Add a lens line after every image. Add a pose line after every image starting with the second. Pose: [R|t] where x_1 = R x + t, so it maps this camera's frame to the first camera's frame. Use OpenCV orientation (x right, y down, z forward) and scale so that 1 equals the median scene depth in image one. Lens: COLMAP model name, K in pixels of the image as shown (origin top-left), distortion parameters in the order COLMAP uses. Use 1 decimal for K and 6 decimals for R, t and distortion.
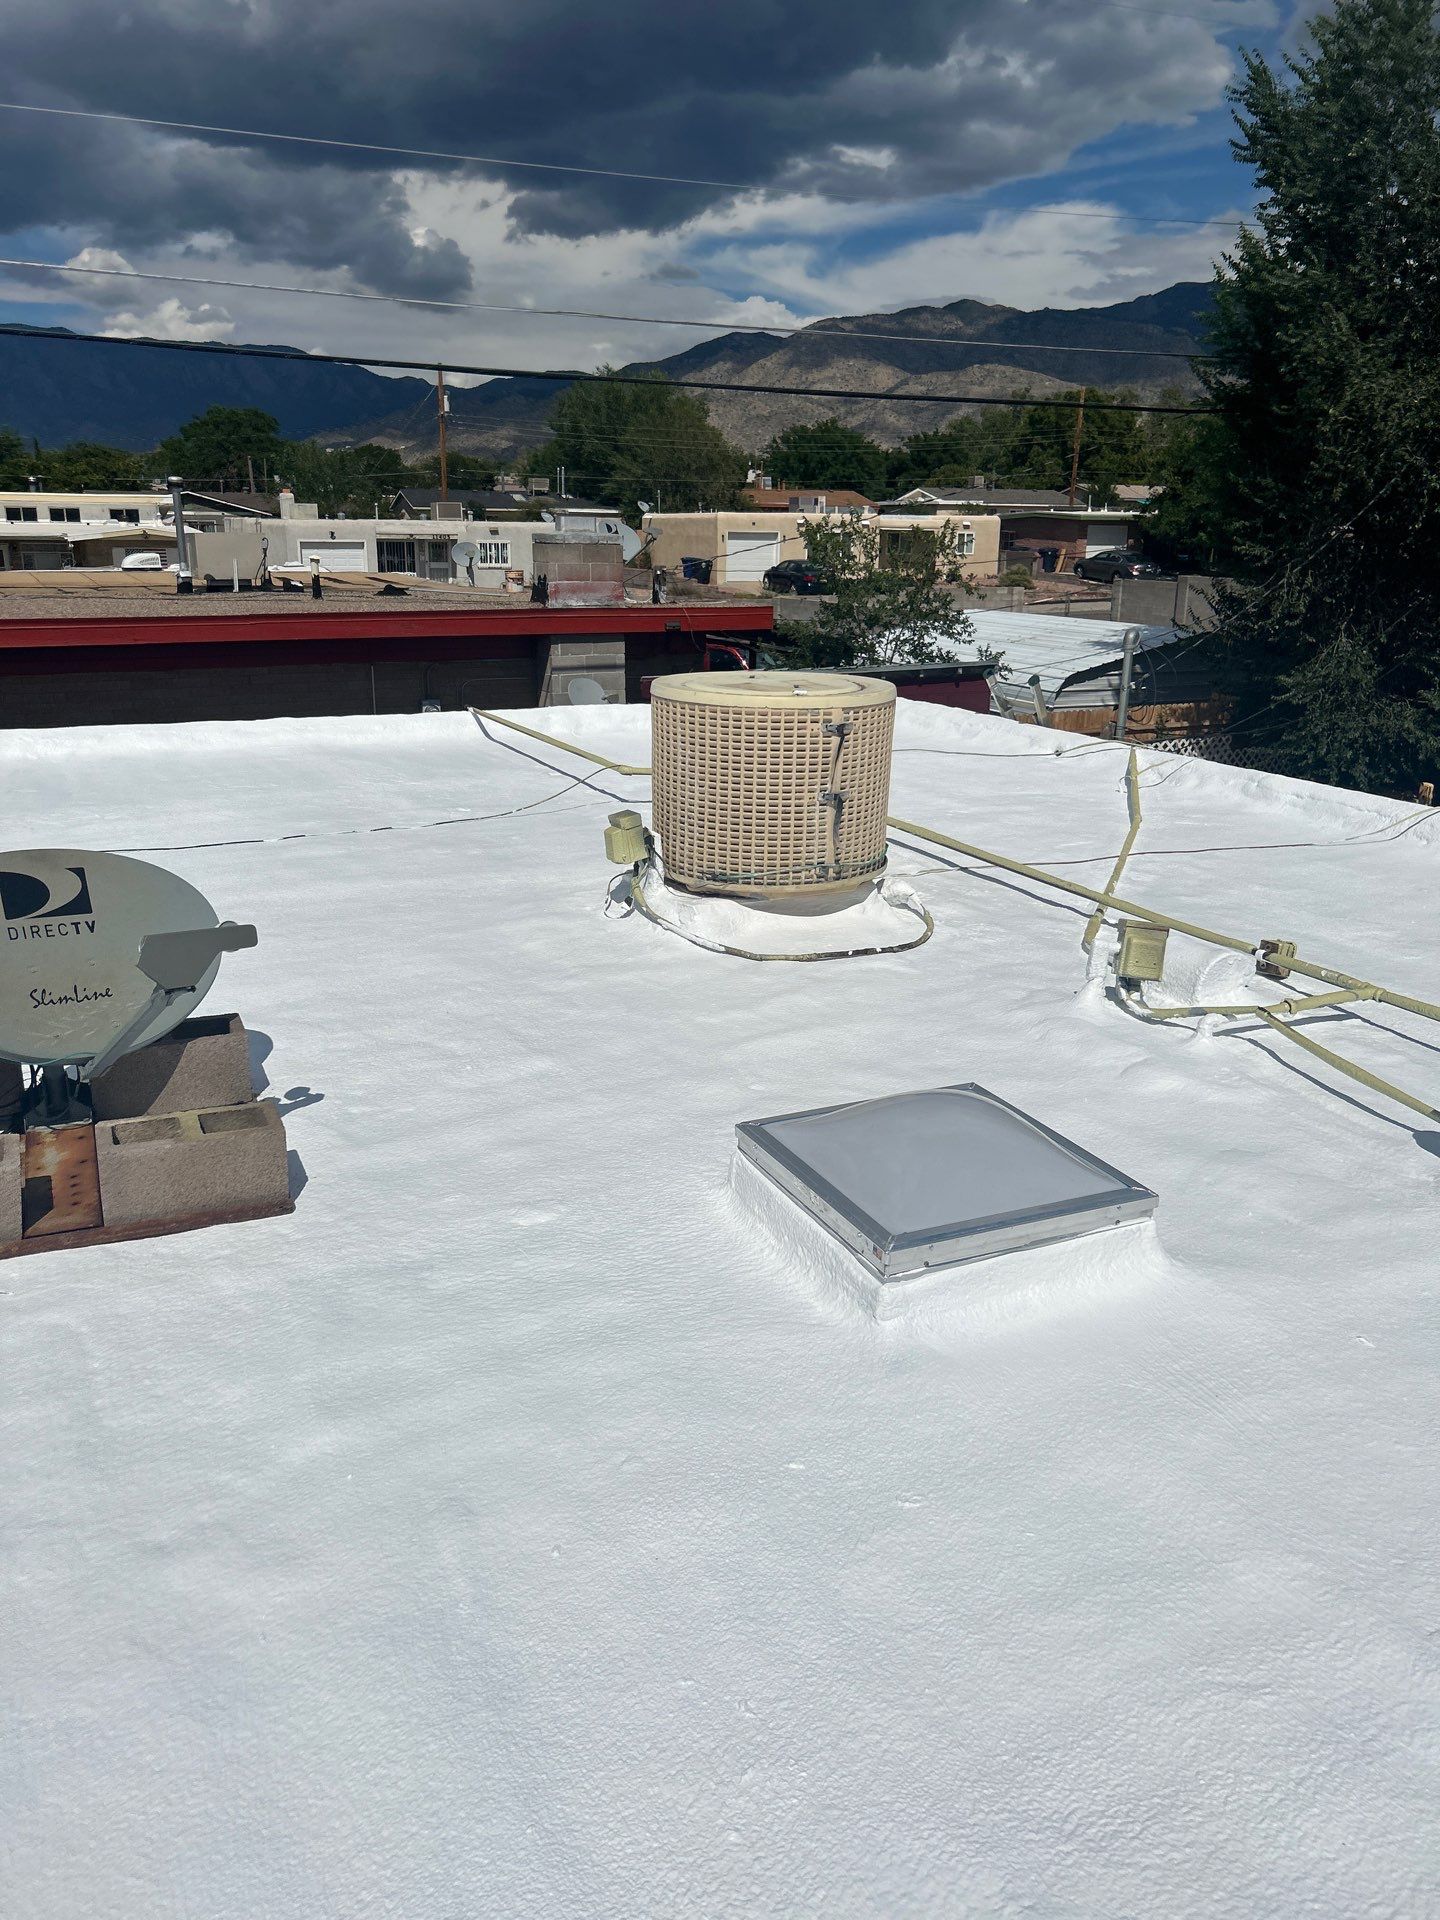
lens RADIAL K [[1453.5, 0, 735.4], [0, 1453.5, 958.2], [0, 0, 1]] dist [0.031691, -0.038501]
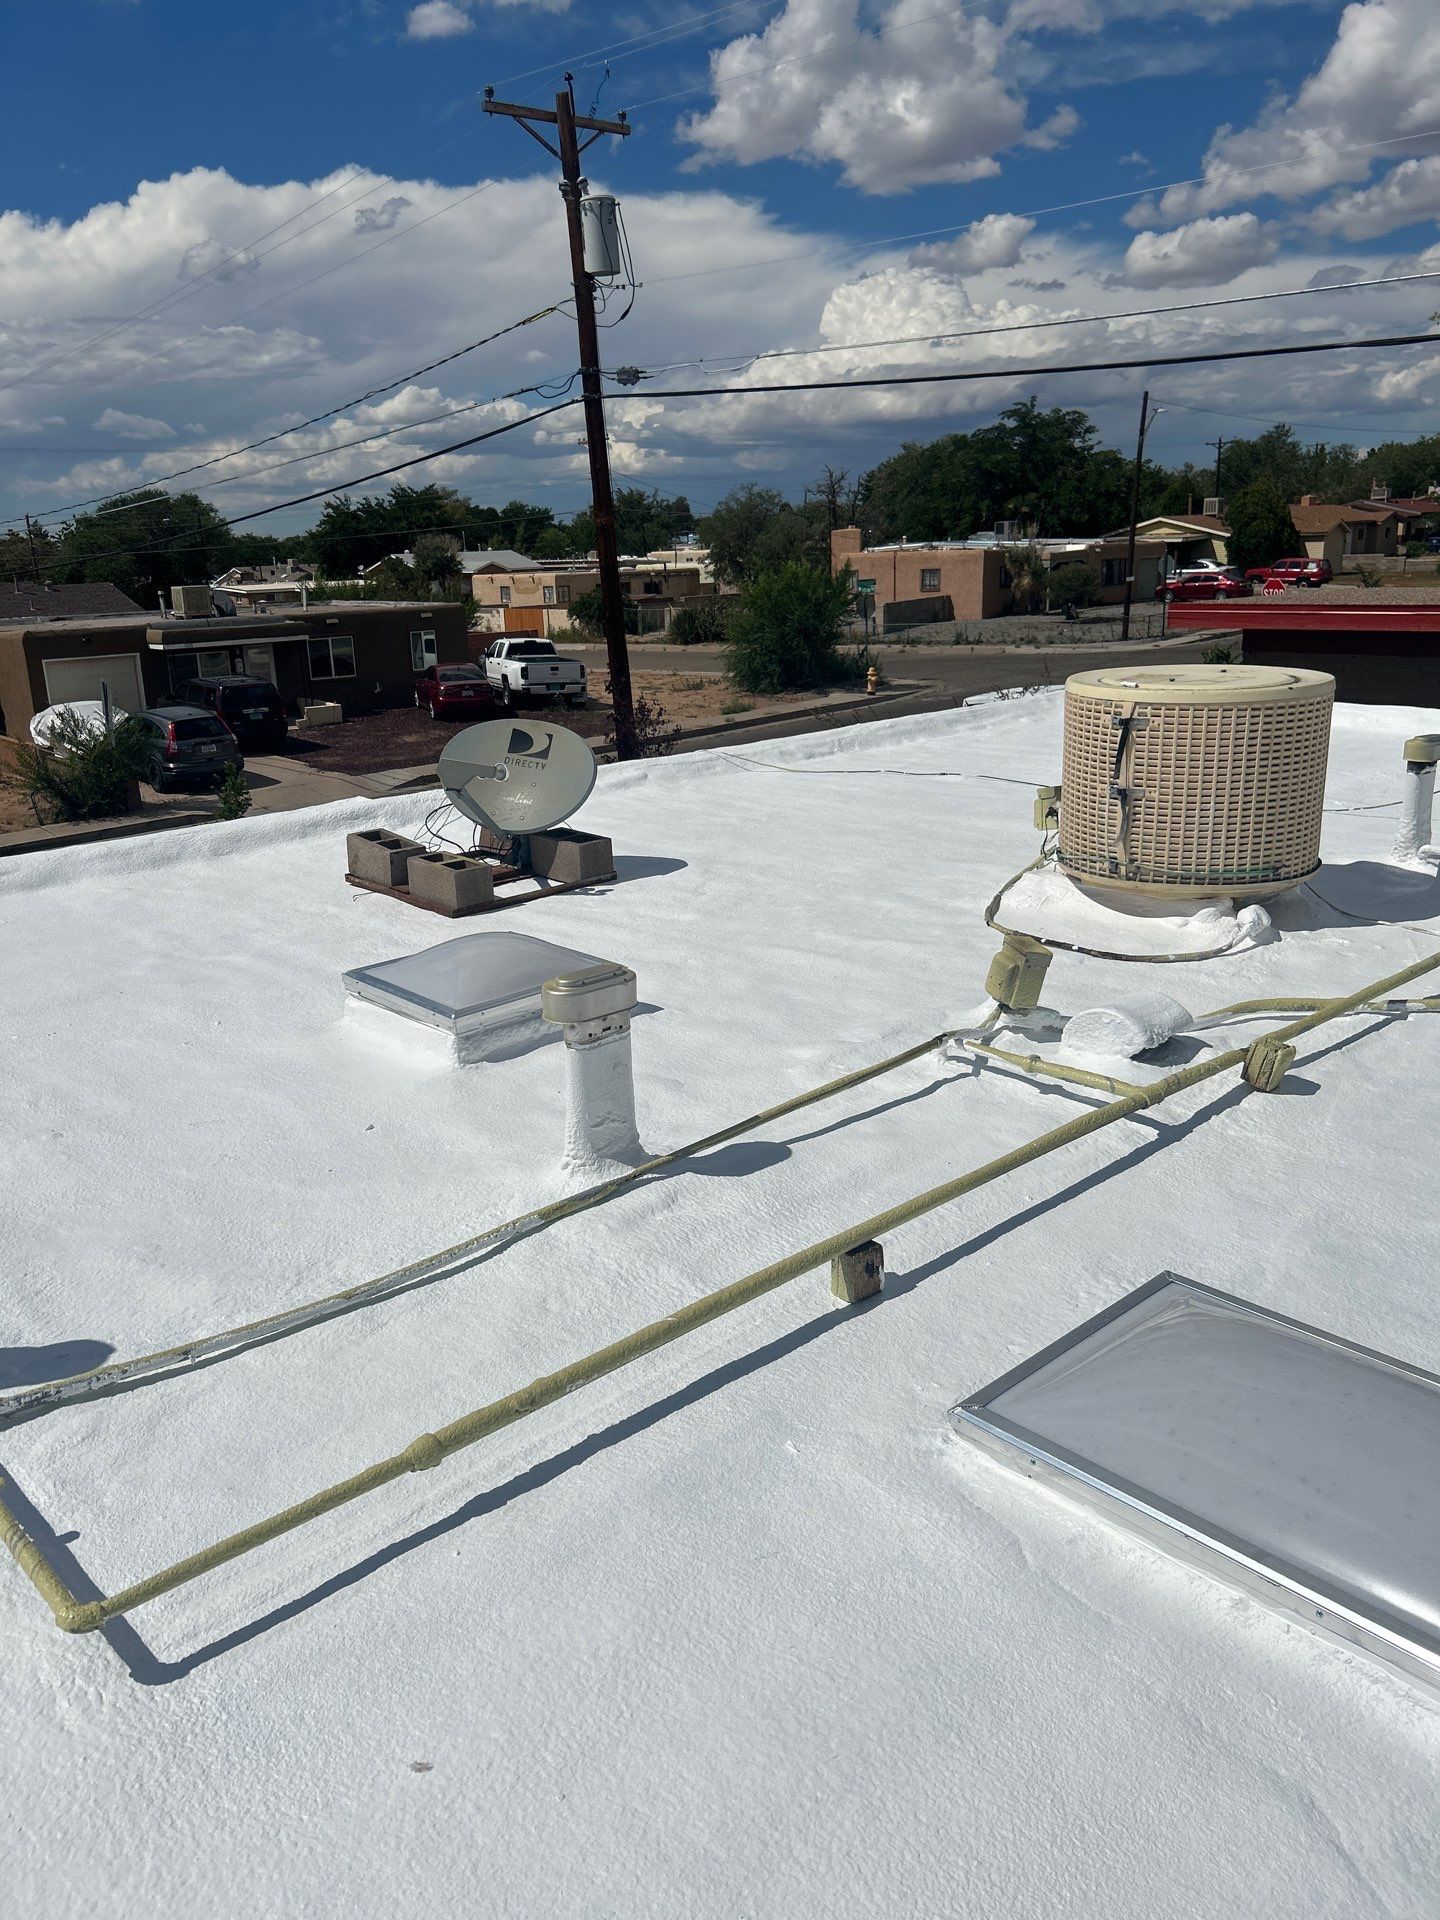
lens RADIAL K [[1455.5, 0, 696.1], [0, 1455.5, 952.2], [0, 0, 1]] dist [0.040021, -0.042447]
pose [[0.278551, 0.242248, -0.929368, 0.093979], [-0.236890, 0.955100, 0.177954, -0.011676], [0.930748, 0.170589, 0.323430, 0.043856]]
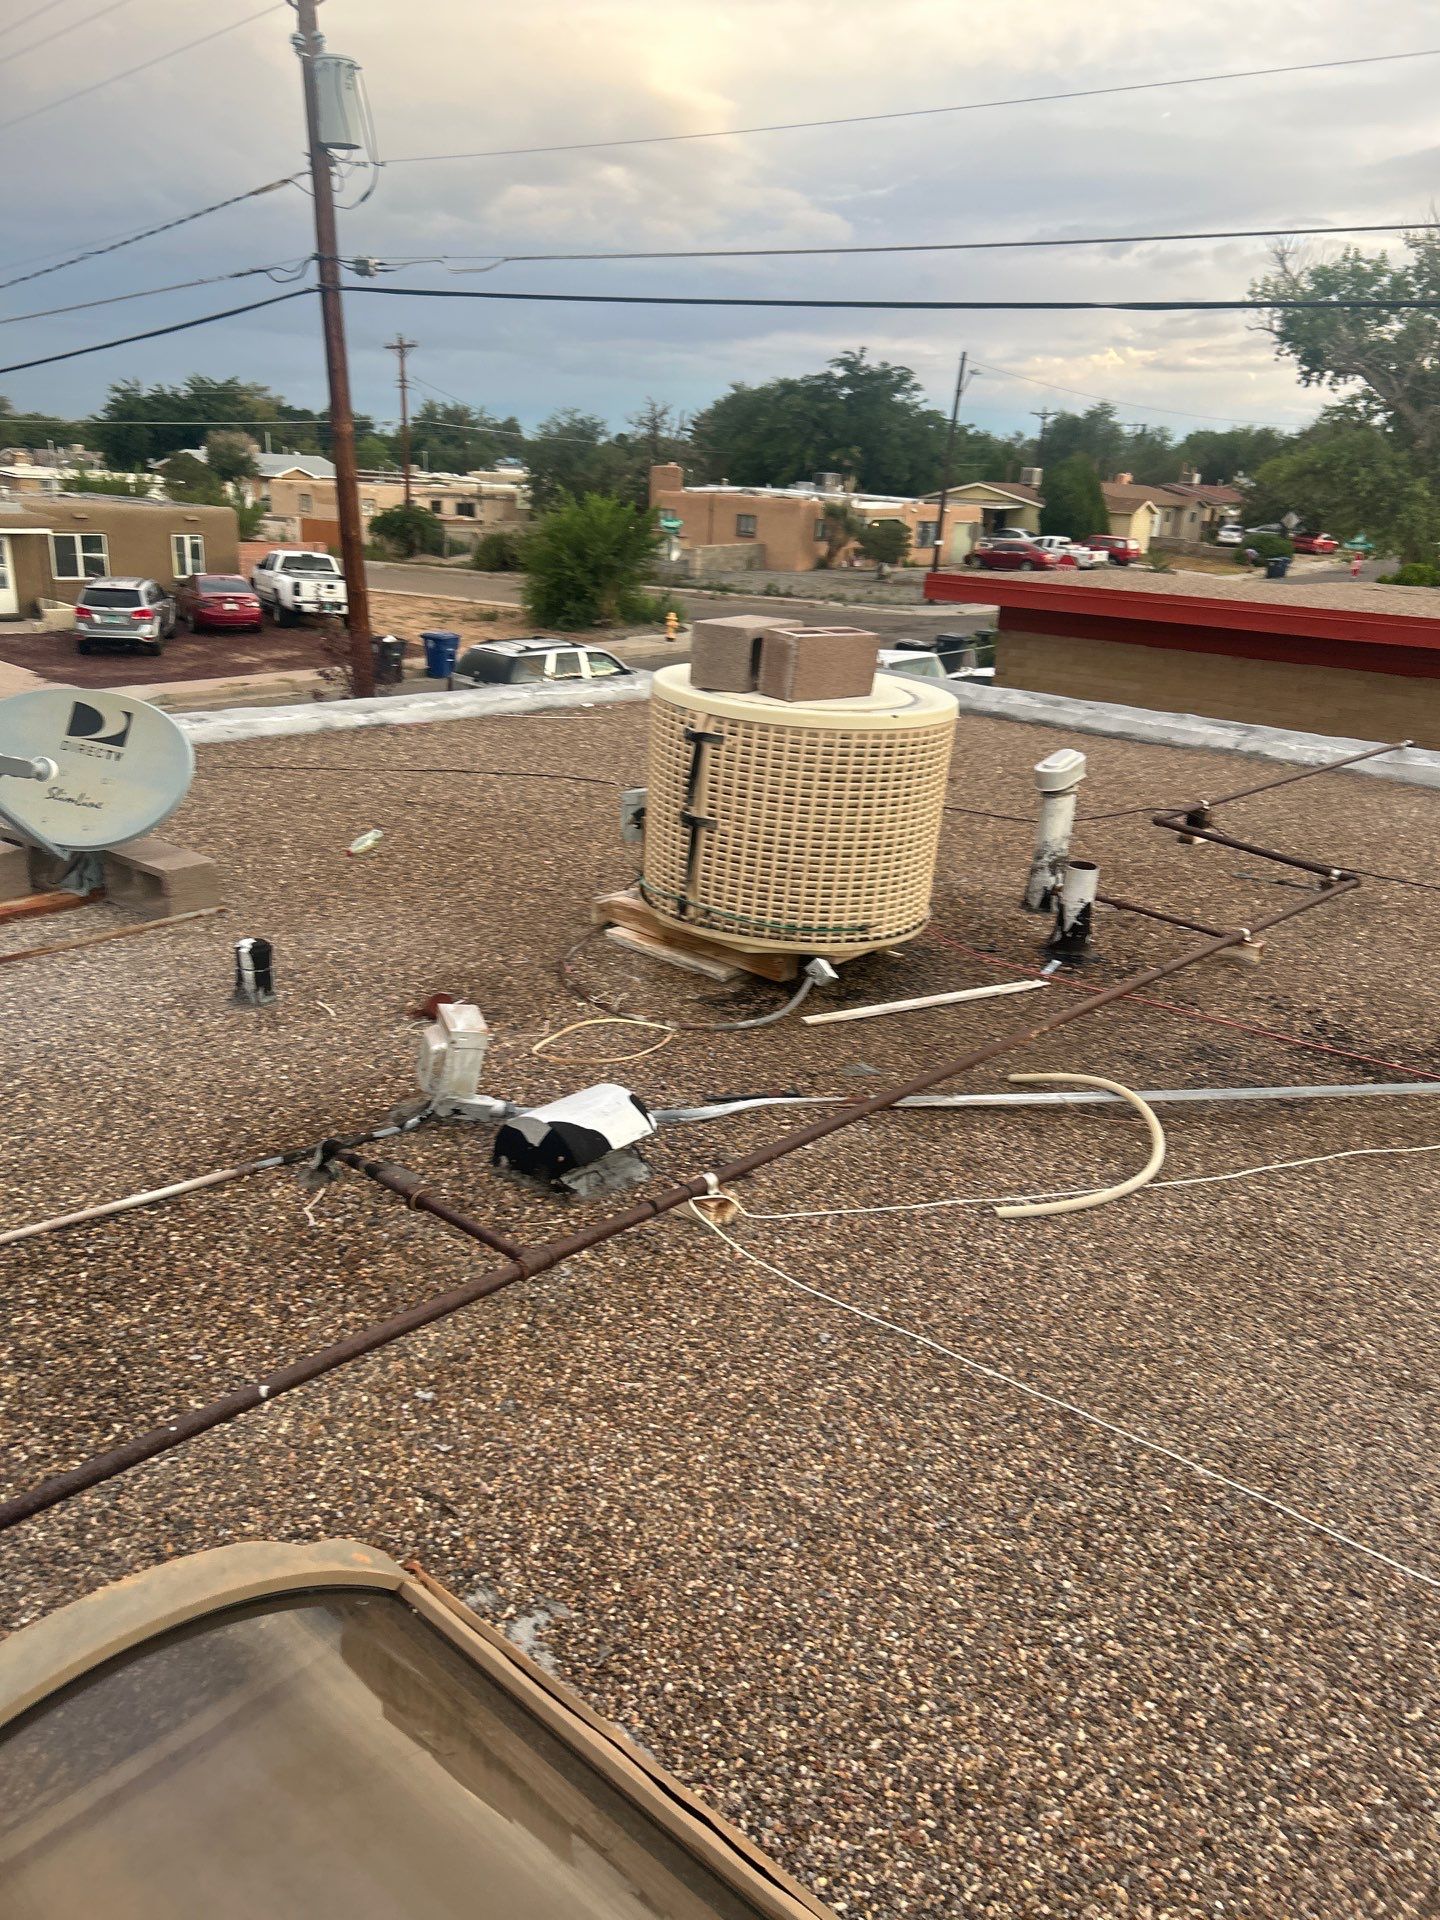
lens RADIAL K [[1459.9, 0, 713.4], [0, 1459.9, 970.1], [0, 0, 1]] dist [0.023568, -0.015757]
pose [[0.389240, 0.305004, -0.869174, 0.078211], [-0.305598, 0.932907, 0.190514, -0.019380], [0.868966, 0.191462, 0.456334, 0.068662]]
